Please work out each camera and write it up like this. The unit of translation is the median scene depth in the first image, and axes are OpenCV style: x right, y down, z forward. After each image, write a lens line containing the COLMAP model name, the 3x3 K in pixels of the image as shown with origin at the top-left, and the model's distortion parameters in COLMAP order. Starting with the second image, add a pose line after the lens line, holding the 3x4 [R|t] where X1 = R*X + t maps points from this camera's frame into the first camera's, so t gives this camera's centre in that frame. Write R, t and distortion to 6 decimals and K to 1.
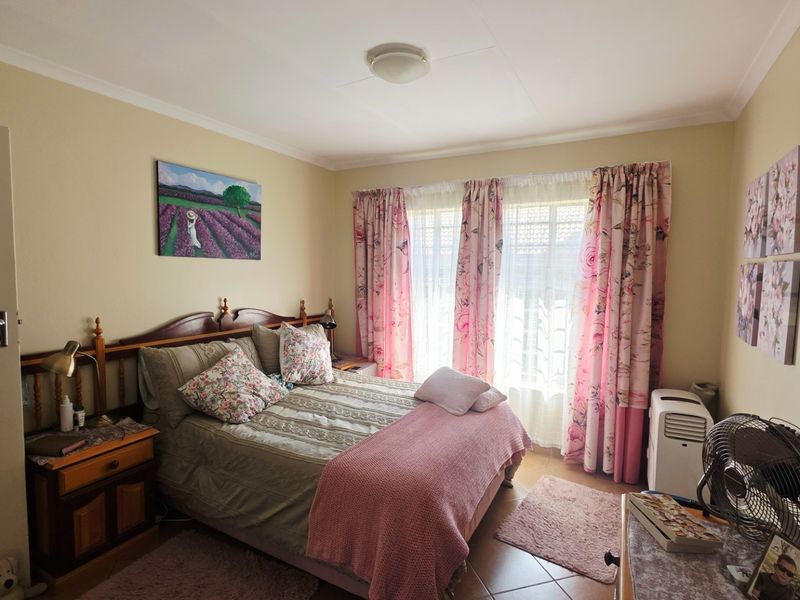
lens RADIAL K [[424.8, 0, 393.7], [0, 424.8, 301.3], [0, 0, 1]] dist [-0.002051, 0.001125]
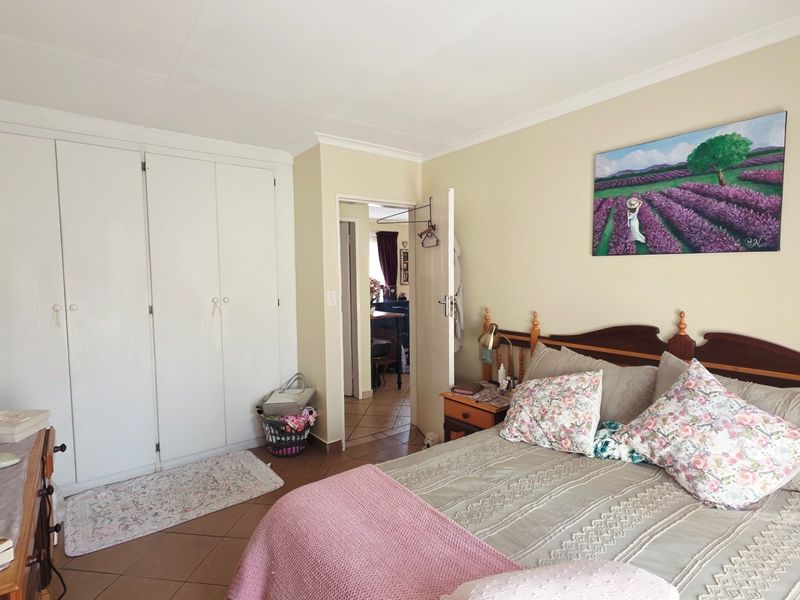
lens RADIAL K [[424.8, 0, 399.6], [0, 424.8, 302.0], [0, 0, 1]] dist [-0.002051, 0.001125]
pose [[-0.403174, 0.054920, -0.913474, 0.425419], [-0.067768, 0.993665, 0.089651, -0.053740], [0.912611, 0.098050, -0.396898, 0.869501]]
